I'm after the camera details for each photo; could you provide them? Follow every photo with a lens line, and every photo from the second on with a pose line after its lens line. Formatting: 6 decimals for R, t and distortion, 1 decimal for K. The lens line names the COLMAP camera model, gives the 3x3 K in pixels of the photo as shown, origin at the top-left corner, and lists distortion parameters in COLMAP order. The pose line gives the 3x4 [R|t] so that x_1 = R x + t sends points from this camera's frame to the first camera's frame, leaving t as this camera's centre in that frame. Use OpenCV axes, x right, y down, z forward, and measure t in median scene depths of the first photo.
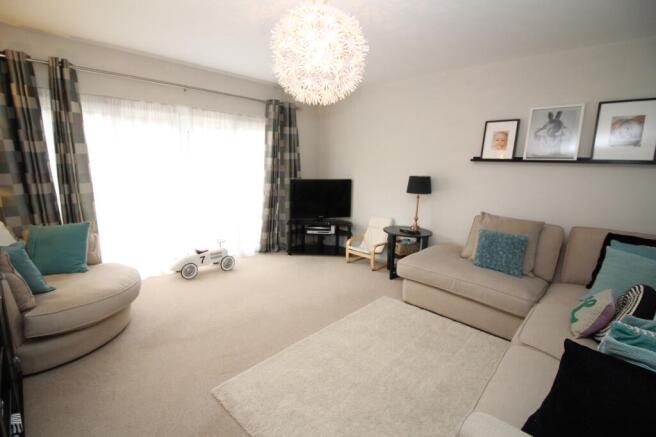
lens RADIAL K [[301.0, 0, 327.0], [0, 301.0, 219.2], [0, 0, 1]] dist [0.000452, 0.000064]
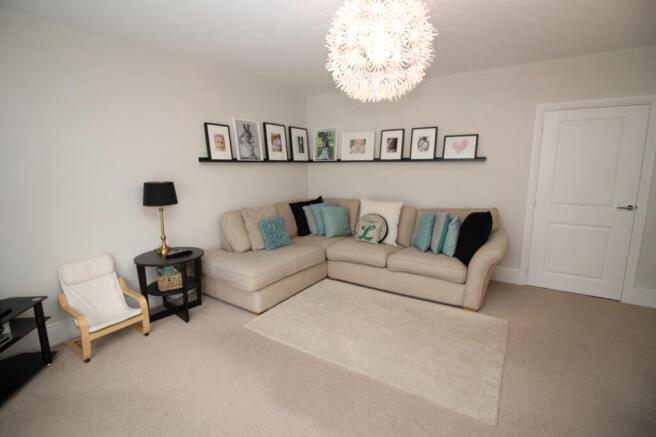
lens RADIAL K [[301.0, 0, 327.7], [0, 301.0, 217.1], [0, 0, 1]] dist [0.000452, 0.000064]
pose [[-0.177533, -0.184008, 0.966759, -0.605128], [0.191176, 0.957201, 0.217295, -0.168137], [-0.965367, 0.223398, -0.134757, 0.839851]]
